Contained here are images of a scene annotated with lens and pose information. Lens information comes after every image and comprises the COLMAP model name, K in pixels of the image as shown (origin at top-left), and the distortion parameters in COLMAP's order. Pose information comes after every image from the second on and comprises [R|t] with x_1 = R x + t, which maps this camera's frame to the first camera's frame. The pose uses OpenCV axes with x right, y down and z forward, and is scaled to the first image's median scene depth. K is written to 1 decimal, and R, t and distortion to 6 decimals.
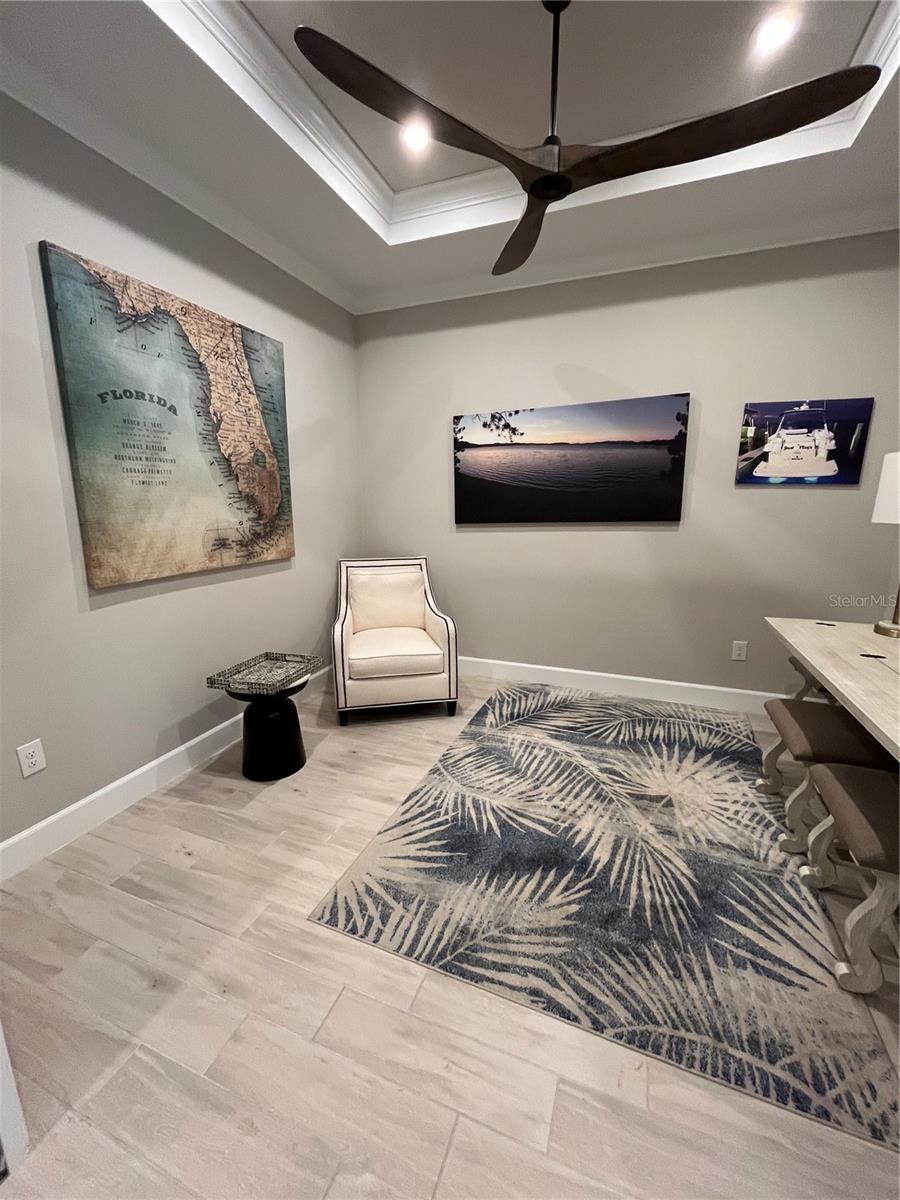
lens RADIAL K [[486.0, 0, 451.2], [0, 486.0, 606.2], [0, 0, 1]] dist [-0.002158, -0.000180]
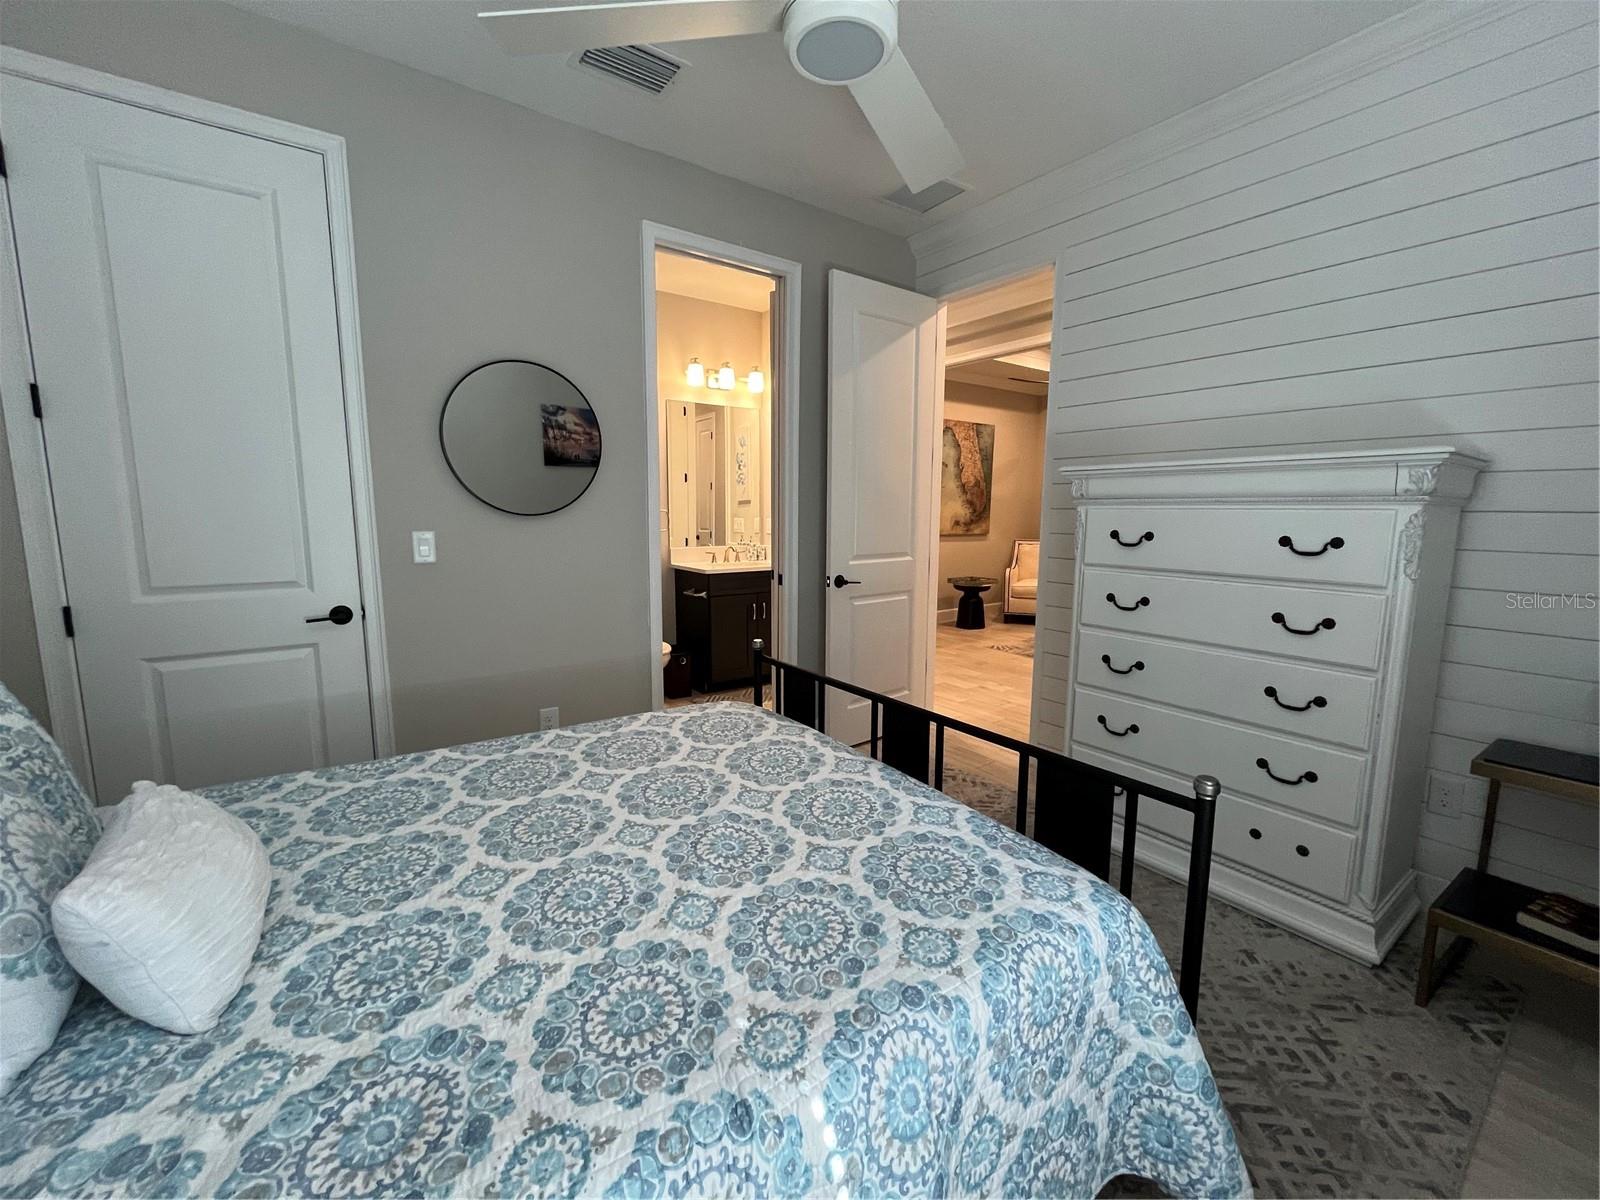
lens RADIAL K [[648.0, 0, 795.4], [0, 648.0, 600.6], [0, 0, 1]] dist [-0.002158, -0.000180]
pose [[0.835008, 0.077039, -0.544817, 0.484151], [-0.116308, 0.992489, -0.037916, 0.376076], [0.537804, 0.095027, 0.837697, -1.638063]]
